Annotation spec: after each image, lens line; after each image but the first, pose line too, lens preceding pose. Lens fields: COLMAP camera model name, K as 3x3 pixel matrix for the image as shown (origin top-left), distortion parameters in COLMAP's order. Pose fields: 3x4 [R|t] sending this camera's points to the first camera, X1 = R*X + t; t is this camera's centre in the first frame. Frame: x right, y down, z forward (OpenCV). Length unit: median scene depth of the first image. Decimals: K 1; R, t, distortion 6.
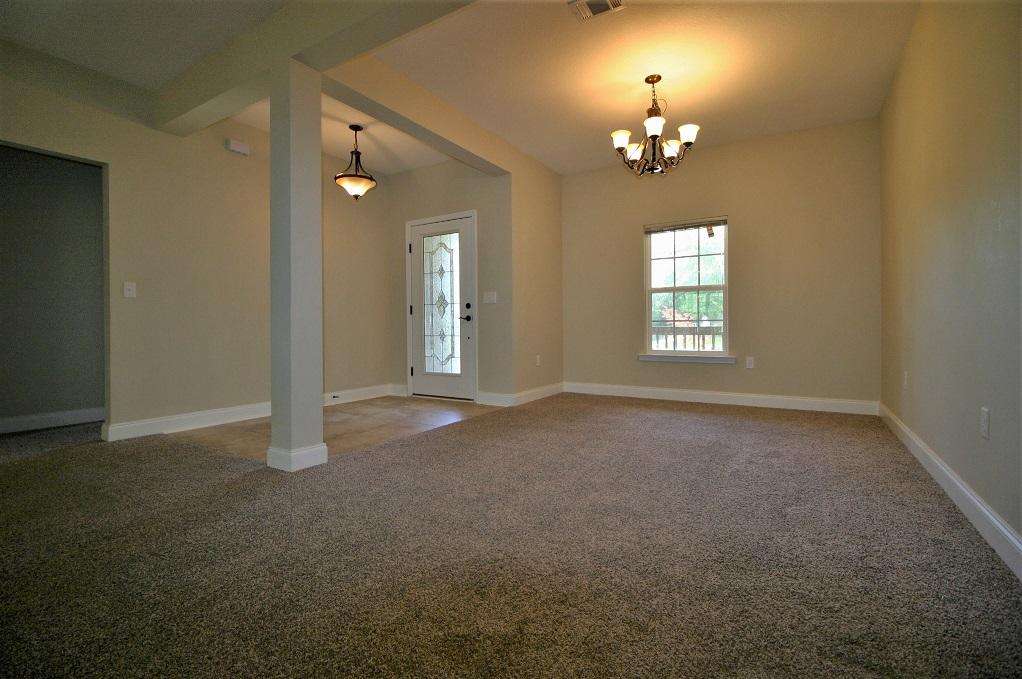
lens RADIAL K [[475.5, 0, 513.1], [0, 475.5, 330.7], [0, 0, 1]] dist [0.001799, -0.012887]
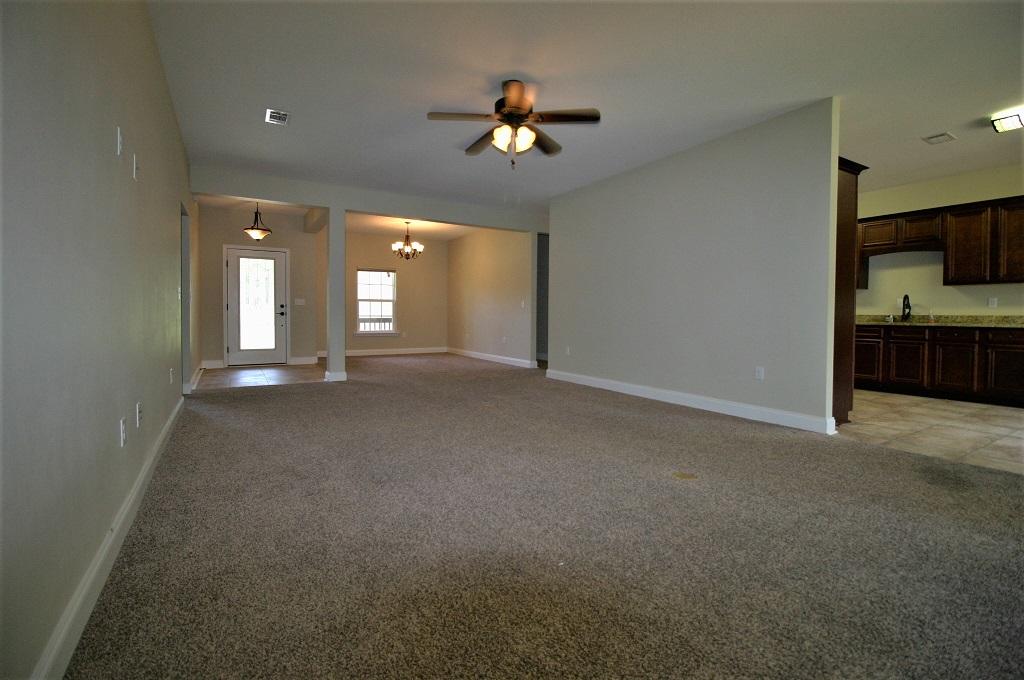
lens RADIAL K [[466.5, 0, 510.7], [0, 466.5, 330.2], [0, 0, 1]] dist [0.001323, -0.013561]
pose [[0.449768, -0.024013, 0.892823, -1.197557], [-0.005746, 0.999540, 0.029777, -0.022005], [-0.893127, -0.018523, 0.449423, -0.437631]]
